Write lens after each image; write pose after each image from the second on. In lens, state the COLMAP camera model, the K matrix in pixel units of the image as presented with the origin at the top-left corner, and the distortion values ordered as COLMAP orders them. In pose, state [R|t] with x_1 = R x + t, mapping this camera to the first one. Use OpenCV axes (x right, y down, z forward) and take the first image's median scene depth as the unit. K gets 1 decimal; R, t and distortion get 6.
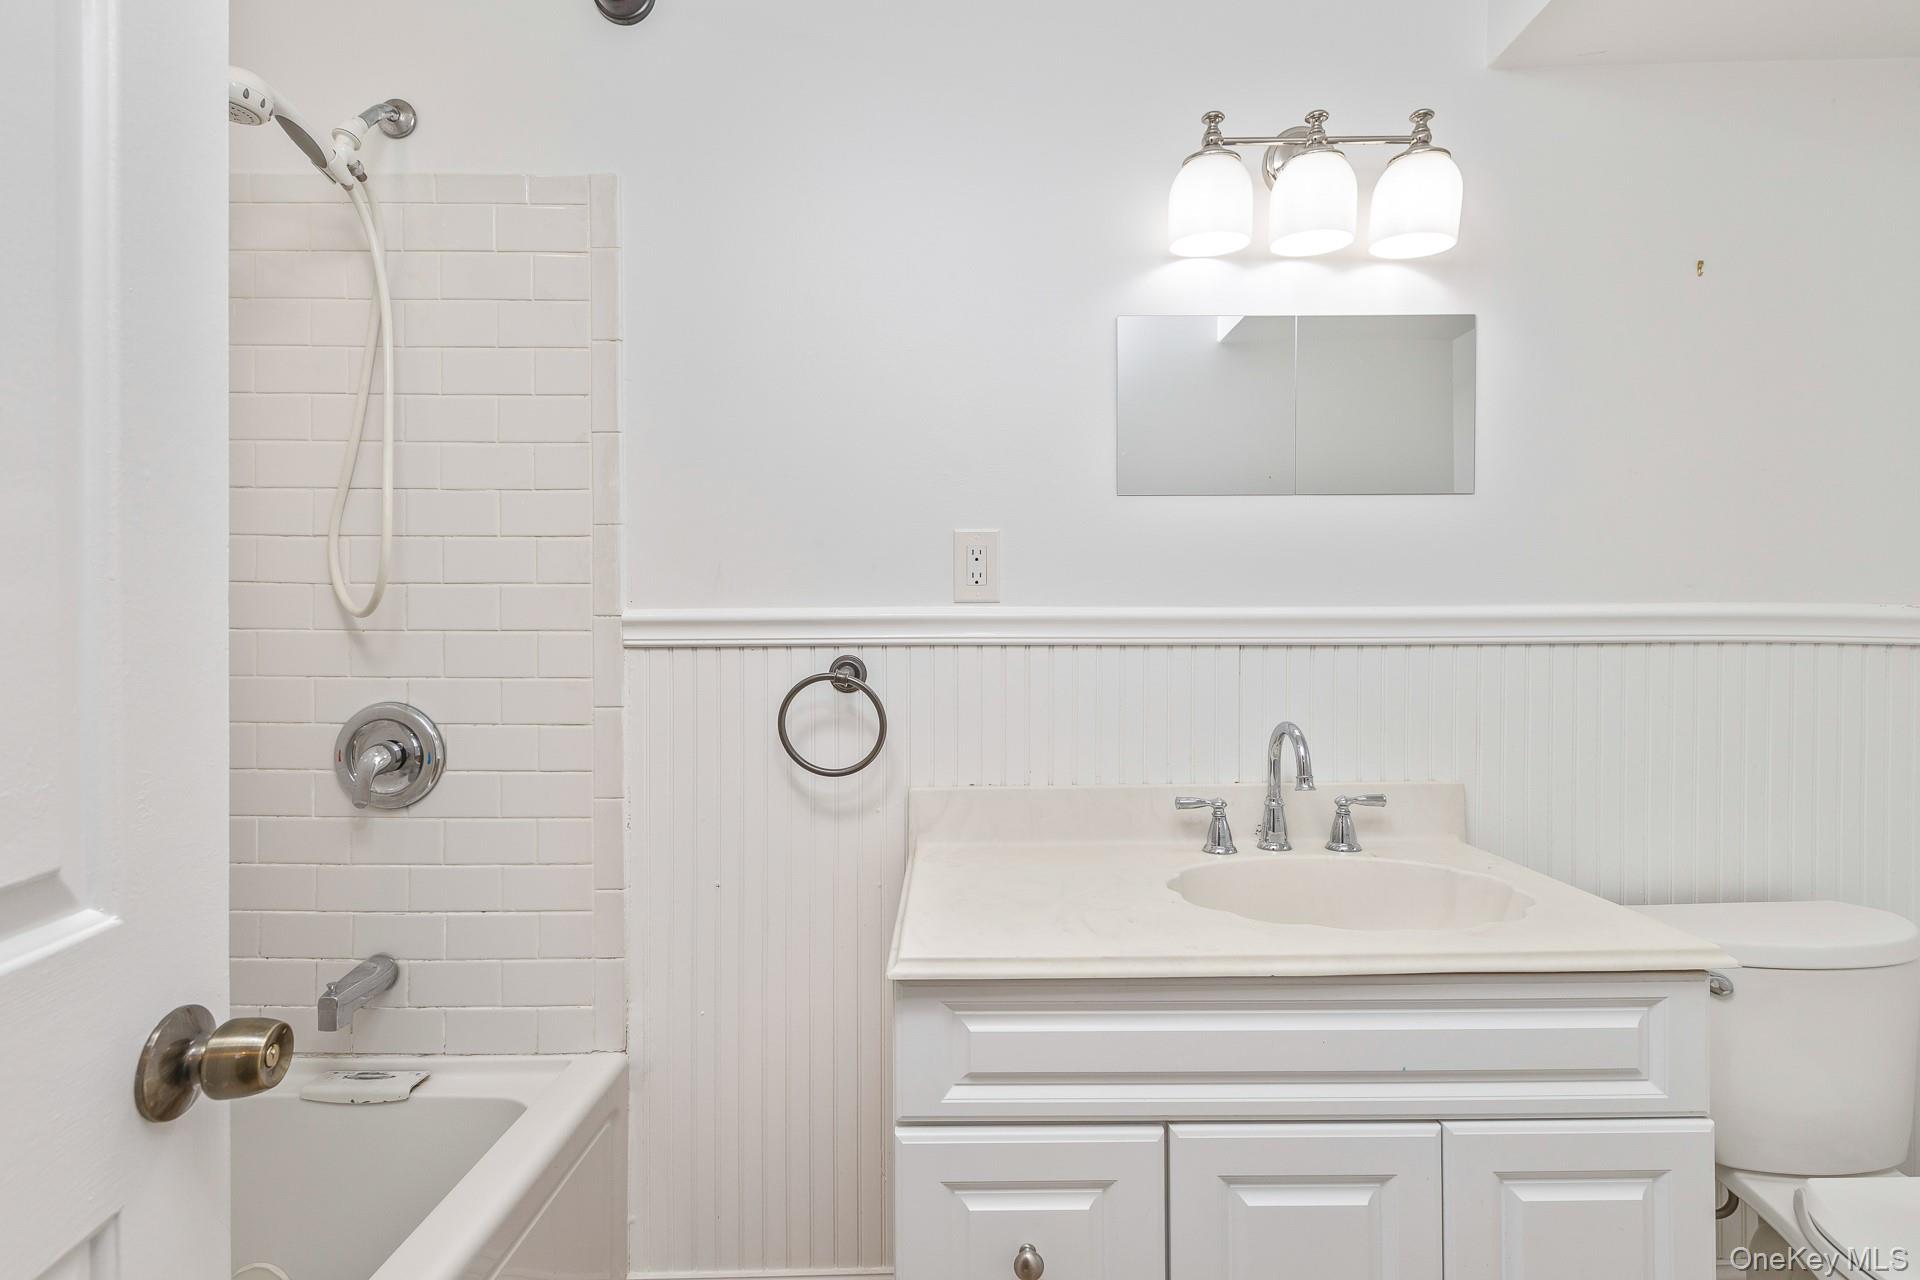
lens RADIAL K [[882.1, 0, 980.4], [0, 882.1, 637.9], [0, 0, 1]] dist [0.005628, 0.000583]
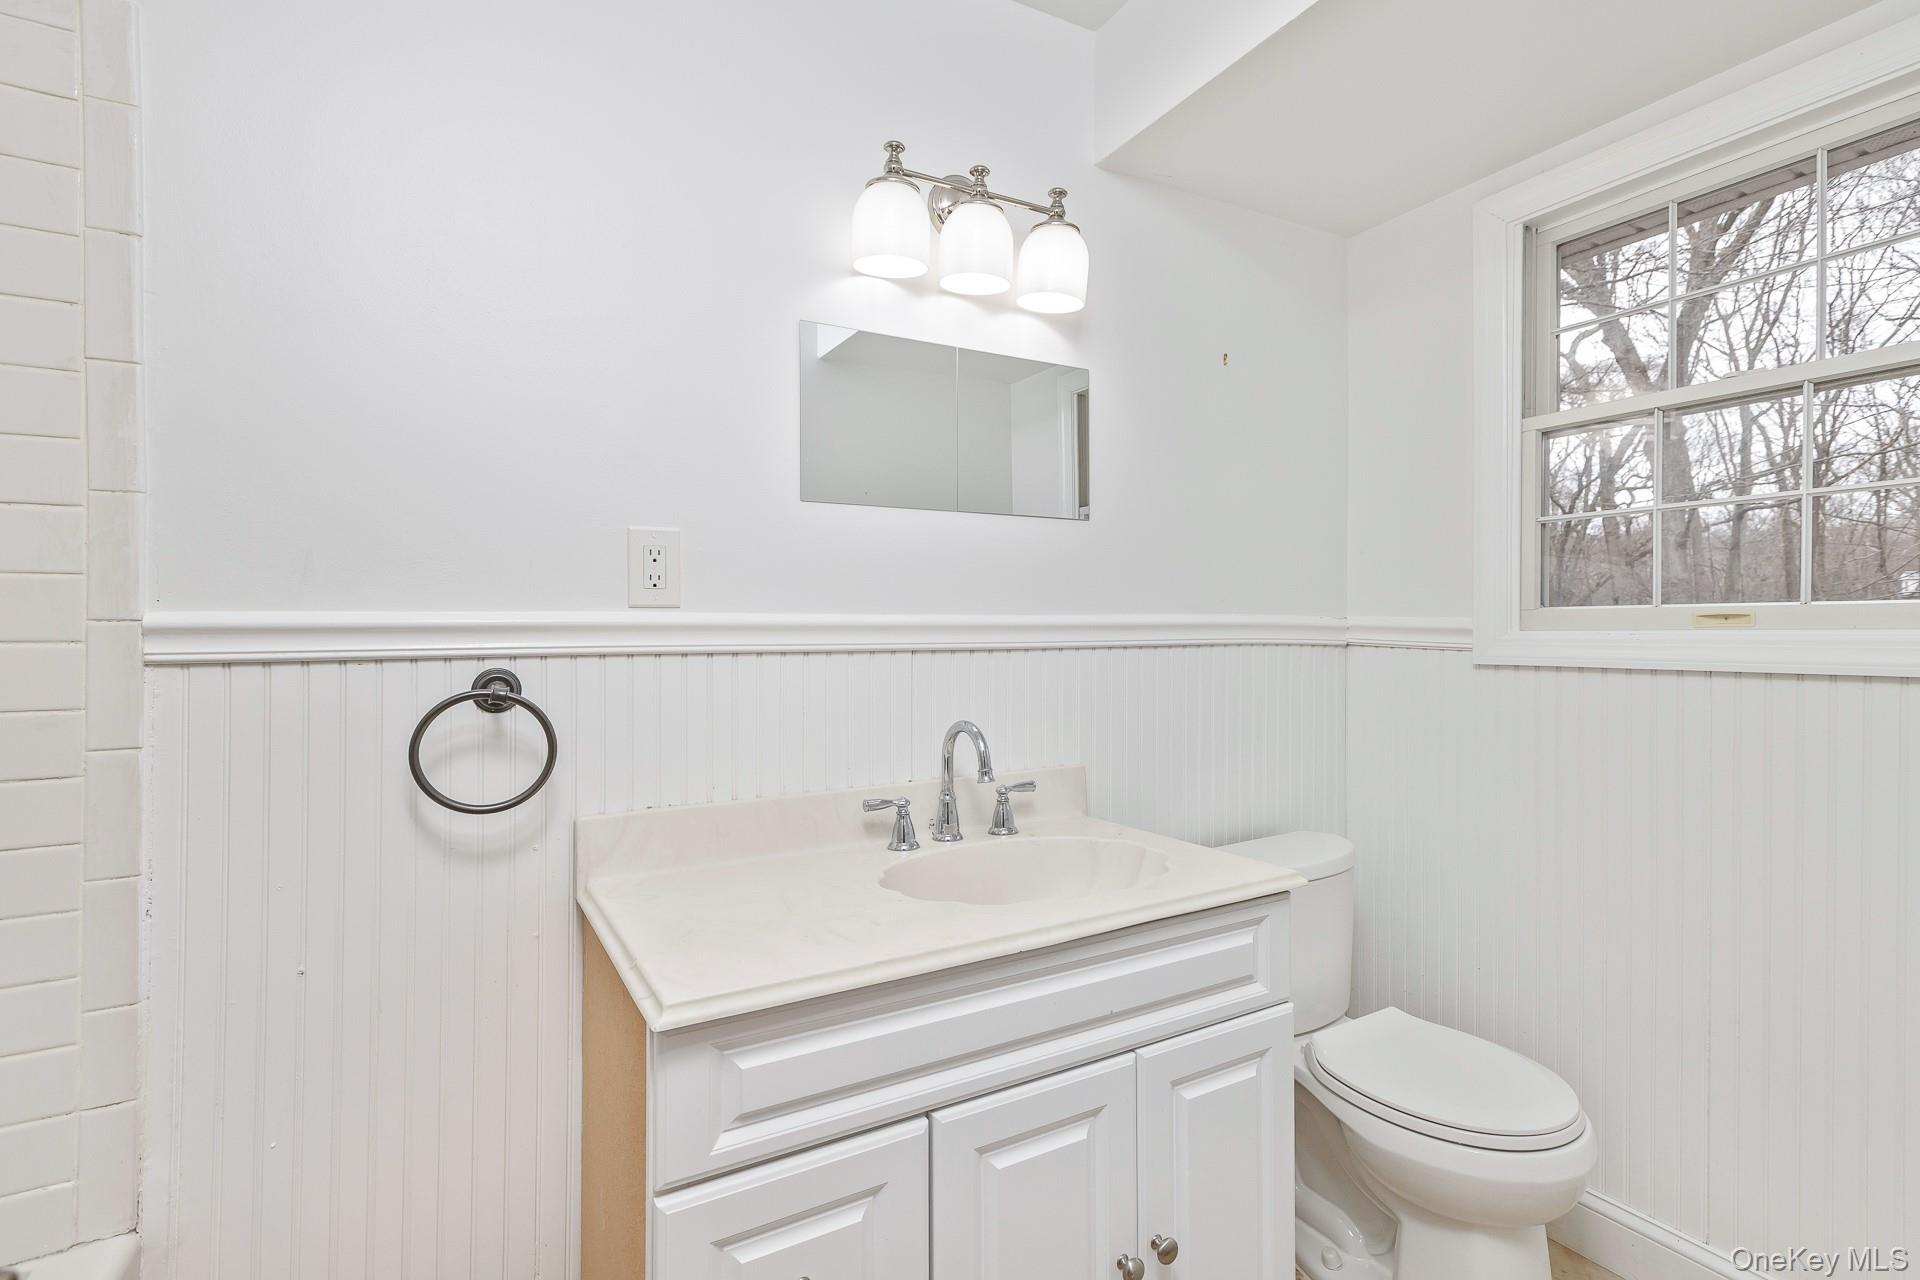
lens RADIAL K [[882.1, 0, 973.6], [0, 882.1, 638.4], [0, 0, 1]] dist [0.005628, 0.000583]
pose [[0.876355, -0.005334, 0.481636, -0.157833], [0.009239, 0.999941, -0.005738, 0.000187], [-0.481577, 0.009478, 0.876353, 0.042239]]
